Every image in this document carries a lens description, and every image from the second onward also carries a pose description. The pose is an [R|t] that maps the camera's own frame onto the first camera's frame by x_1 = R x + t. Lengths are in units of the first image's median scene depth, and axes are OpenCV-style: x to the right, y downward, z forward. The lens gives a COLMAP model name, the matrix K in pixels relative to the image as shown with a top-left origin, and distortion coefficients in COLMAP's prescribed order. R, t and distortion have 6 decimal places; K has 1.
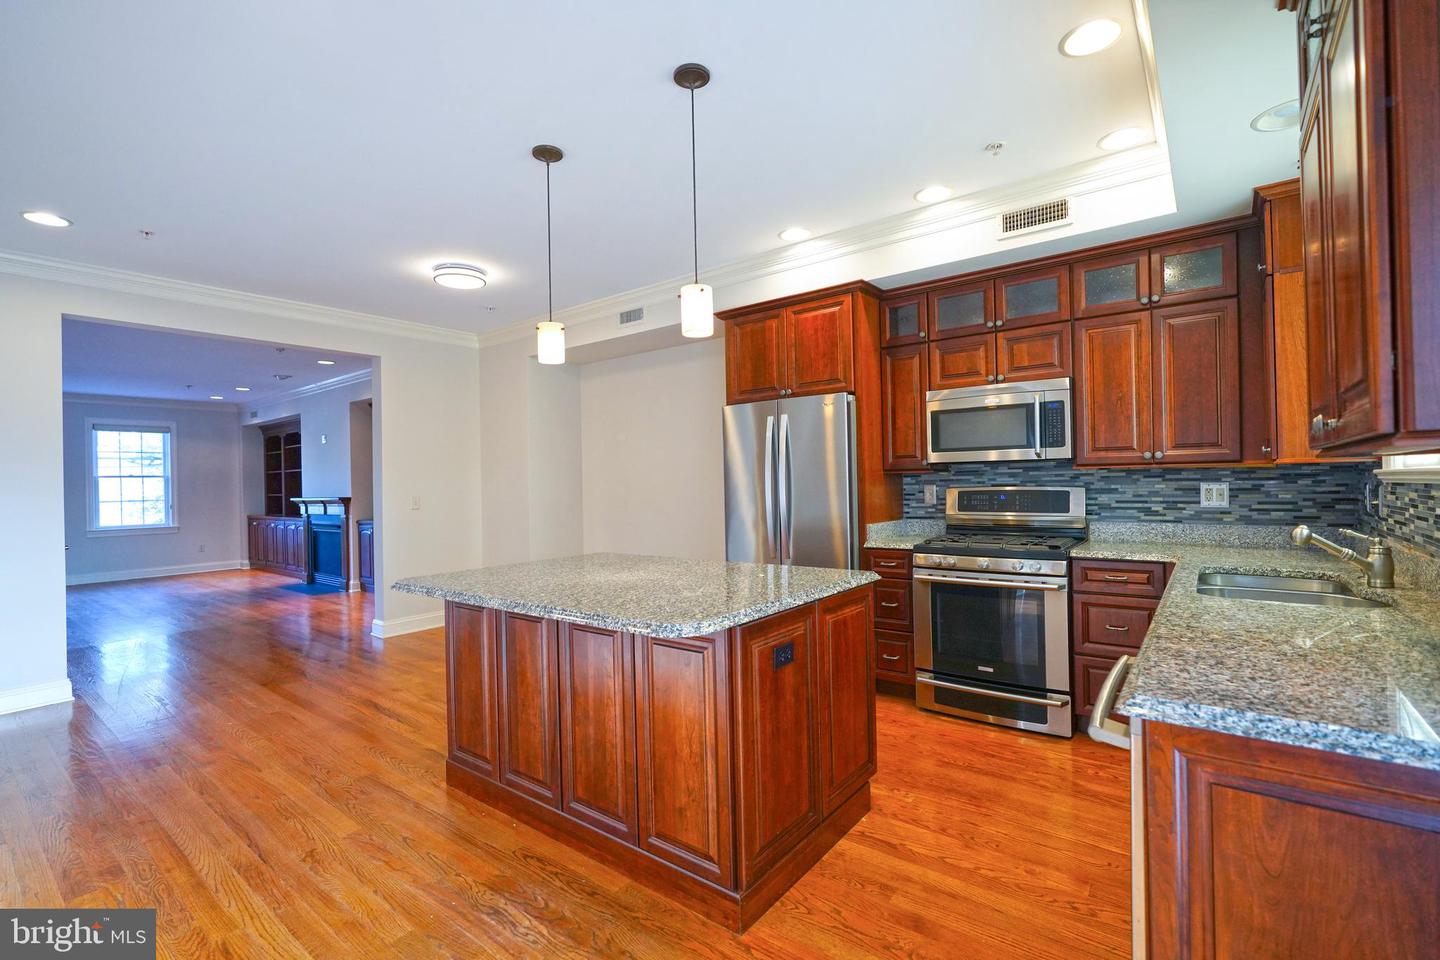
lens RADIAL K [[645.0, 0, 718.7], [0, 645.0, 478.3], [0, 0, 1]] dist [-0.012287, 0.005484]
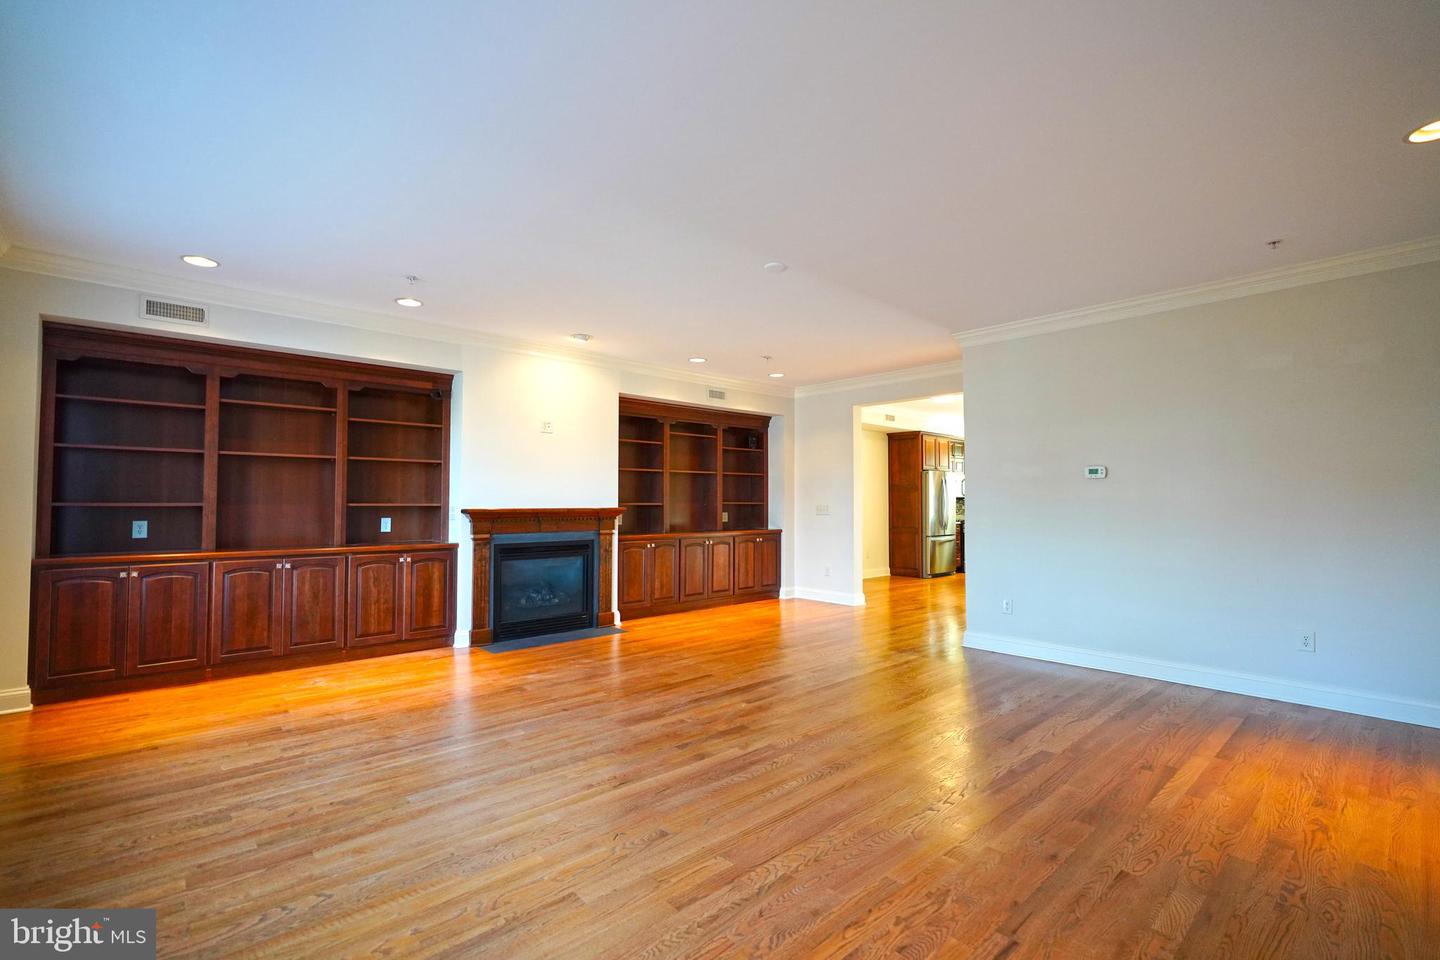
lens RADIAL K [[645.0, 0, 720.3], [0, 645.0, 484.4], [0, 0, 1]] dist [-0.012287, 0.005484]
pose [[0.177665, 0.051685, 0.982733, -1.083624], [-0.008455, 0.998663, -0.050994, 0.032395], [-0.984055, 0.000751, 0.177864, 0.587667]]
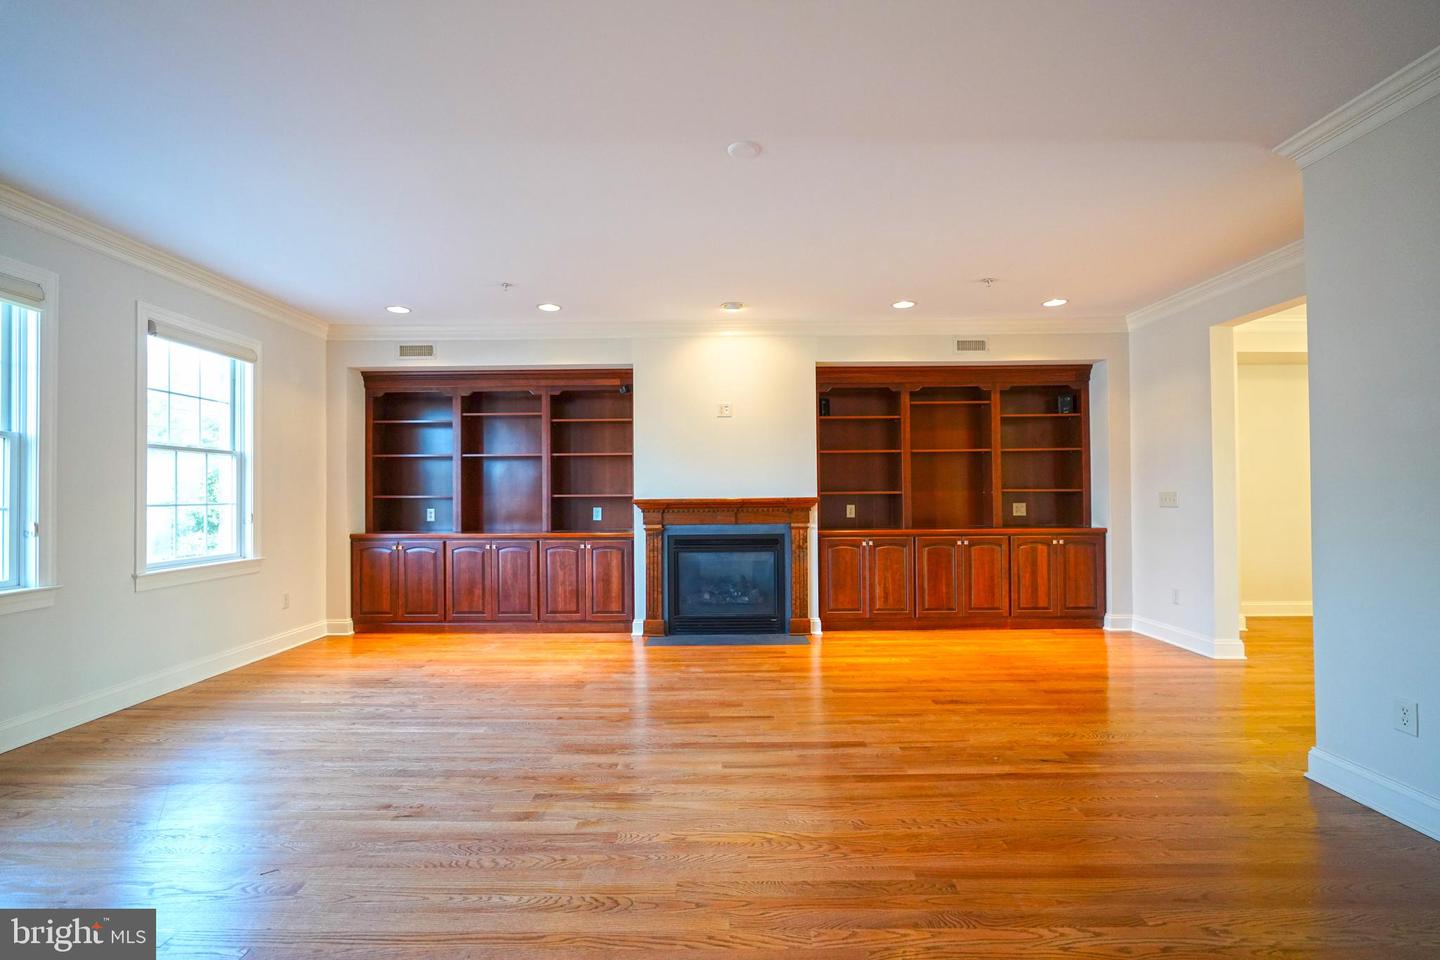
lens RADIAL K [[645.0, 0, 717.3], [0, 645.0, 486.1], [0, 0, 1]] dist [-0.012287, 0.005484]
pose [[0.801780, 0.023835, 0.597144, -0.859260], [-0.012631, 0.999657, -0.022942, 0.027596], [-0.597486, 0.010852, 0.801806, 0.409776]]
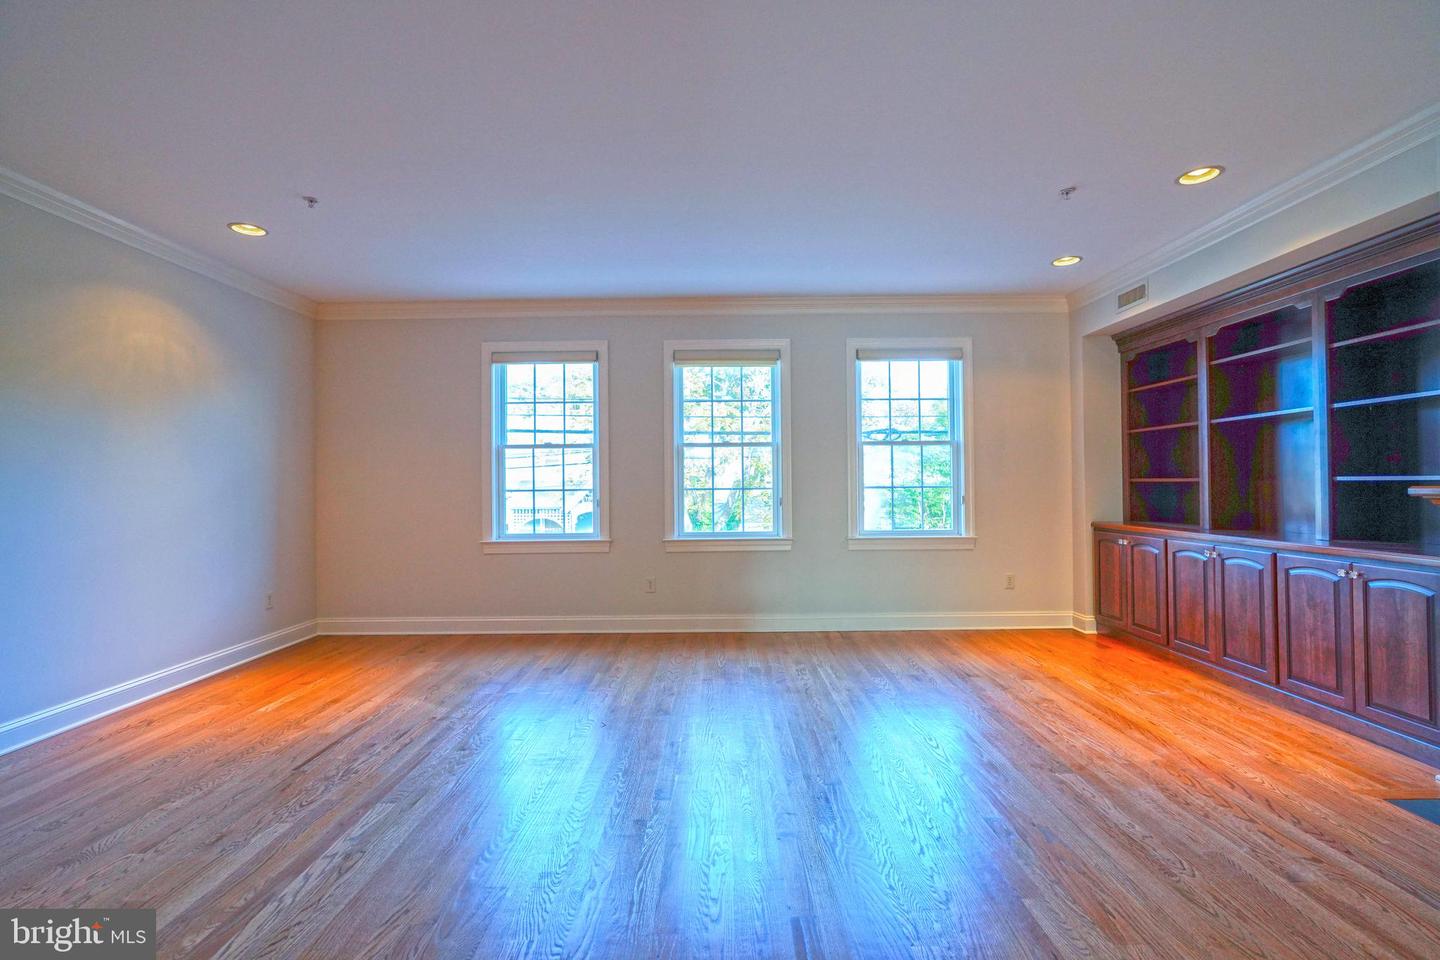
lens RADIAL K [[645.0, 0, 712.3], [0, 645.0, 479.4], [0, 0, 1]] dist [-0.012287, 0.005484]
pose [[0.604849, 0.012174, -0.796247, -0.555933], [-0.003680, 0.999915, 0.012492, 0.022278], [0.796332, -0.004626, 0.604843, 0.514201]]
